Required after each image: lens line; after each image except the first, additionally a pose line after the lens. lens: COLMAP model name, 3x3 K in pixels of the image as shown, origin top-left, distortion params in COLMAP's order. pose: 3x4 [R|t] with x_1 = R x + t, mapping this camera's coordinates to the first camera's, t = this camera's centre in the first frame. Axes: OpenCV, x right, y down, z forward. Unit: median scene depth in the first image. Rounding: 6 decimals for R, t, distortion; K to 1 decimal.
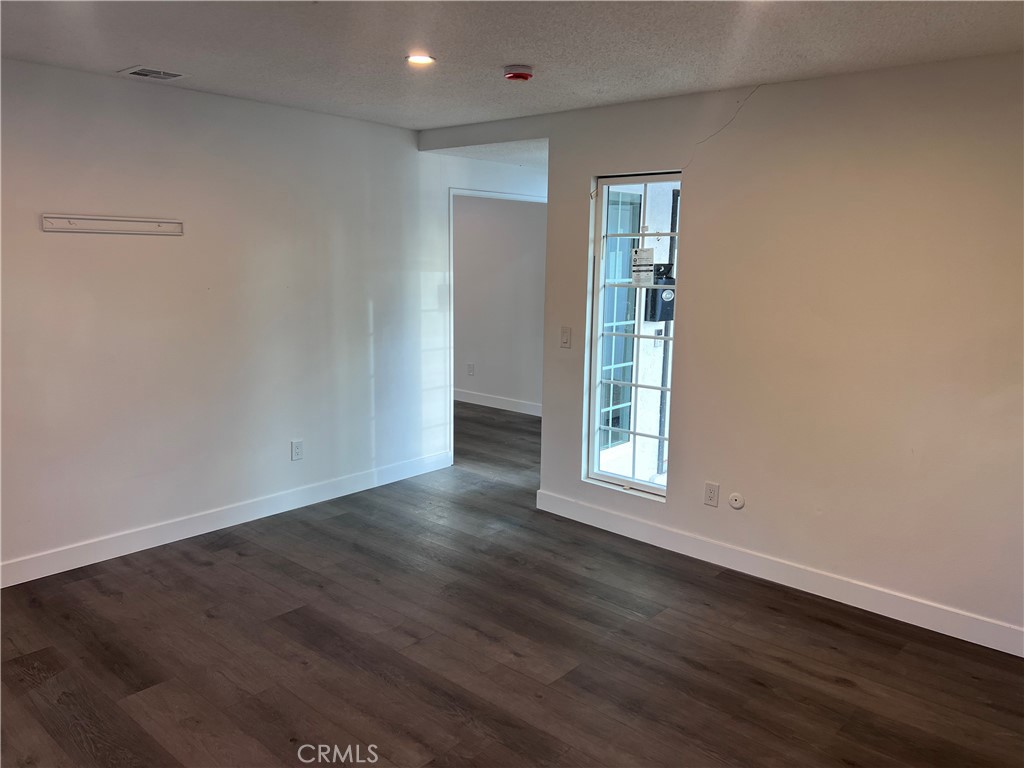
lens RADIAL K [[765.1, 0, 518.6], [0, 765.1, 381.8], [0, 0, 1]] dist [0.106735, -0.134336]
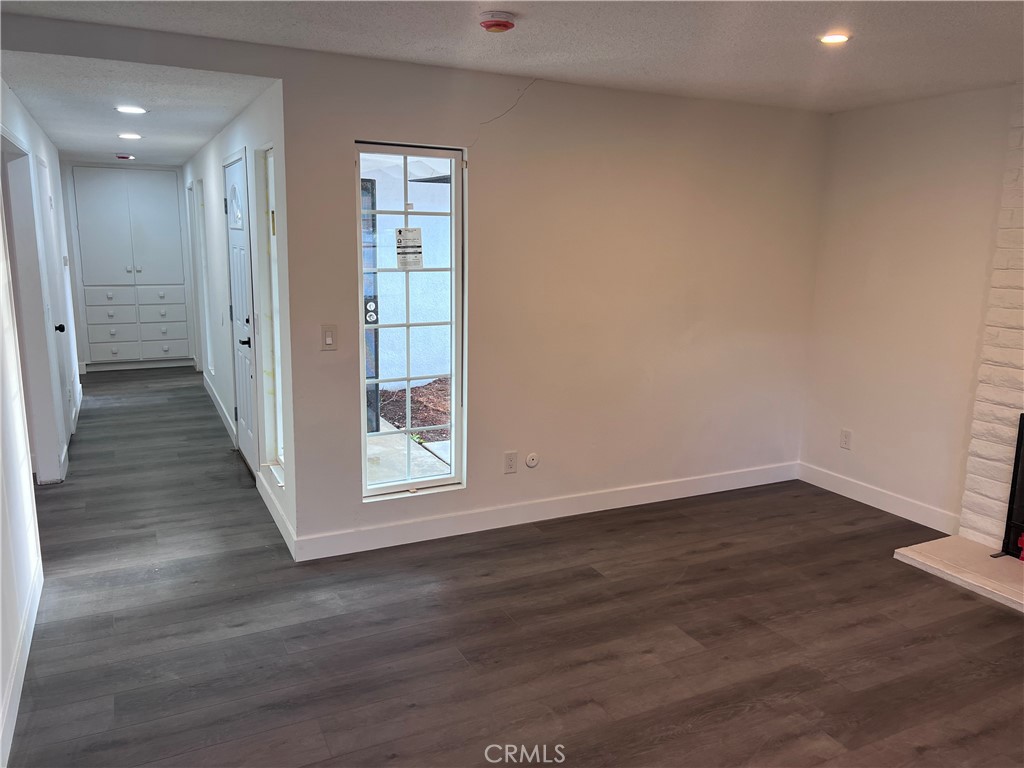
lens RADIAL K [[765.1, 0, 518.6], [0, 765.1, 381.8], [0, 0, 1]] dist [0.106735, -0.134336]
pose [[0.376985, -0.182569, 0.908048, -0.685485], [0.143922, 0.980020, 0.137288, -0.107359], [-0.914969, 0.078932, 0.395728, 0.566031]]
